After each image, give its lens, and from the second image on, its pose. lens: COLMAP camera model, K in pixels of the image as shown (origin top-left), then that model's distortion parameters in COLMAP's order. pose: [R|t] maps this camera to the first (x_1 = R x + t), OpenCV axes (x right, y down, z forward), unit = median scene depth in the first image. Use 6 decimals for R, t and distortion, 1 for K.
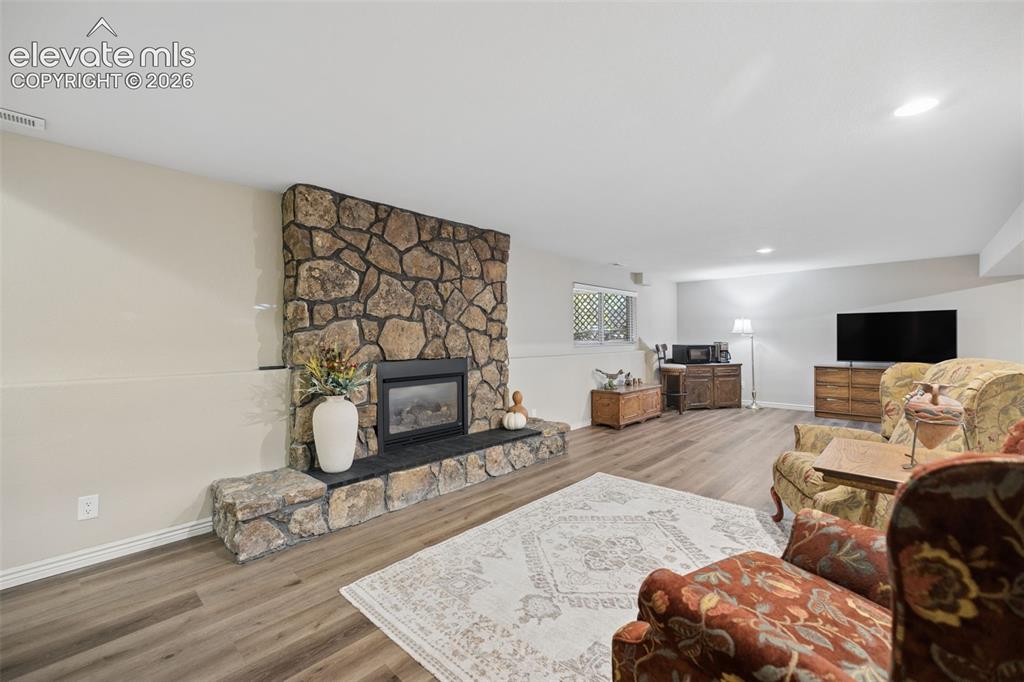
lens RADIAL K [[433.6, 0, 507.8], [0, 433.6, 339.6], [0, 0, 1]] dist [-0.000980, -0.000125]
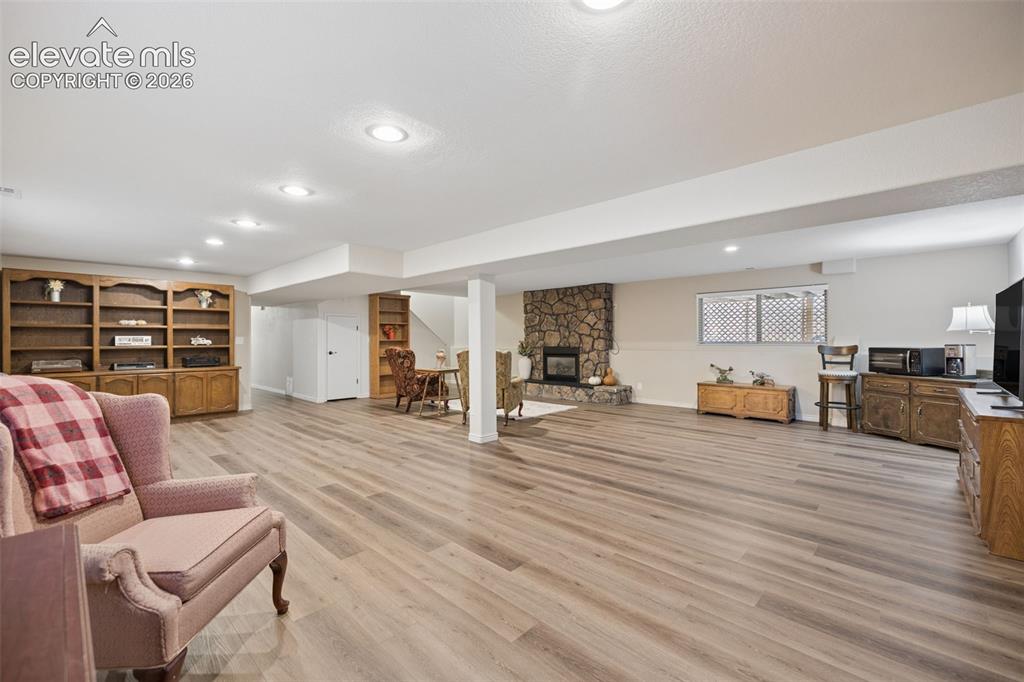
lens RADIAL K [[433.6, 0, 507.8], [0, 433.6, 339.6], [0, 0, 1]] dist [-0.000980, -0.000125]
pose [[-0.018782, 0.004524, -0.999813, 2.110708], [-0.000474, 0.999990, 0.004534, -0.006541], [0.999823, 0.000559, -0.018780, 0.701485]]
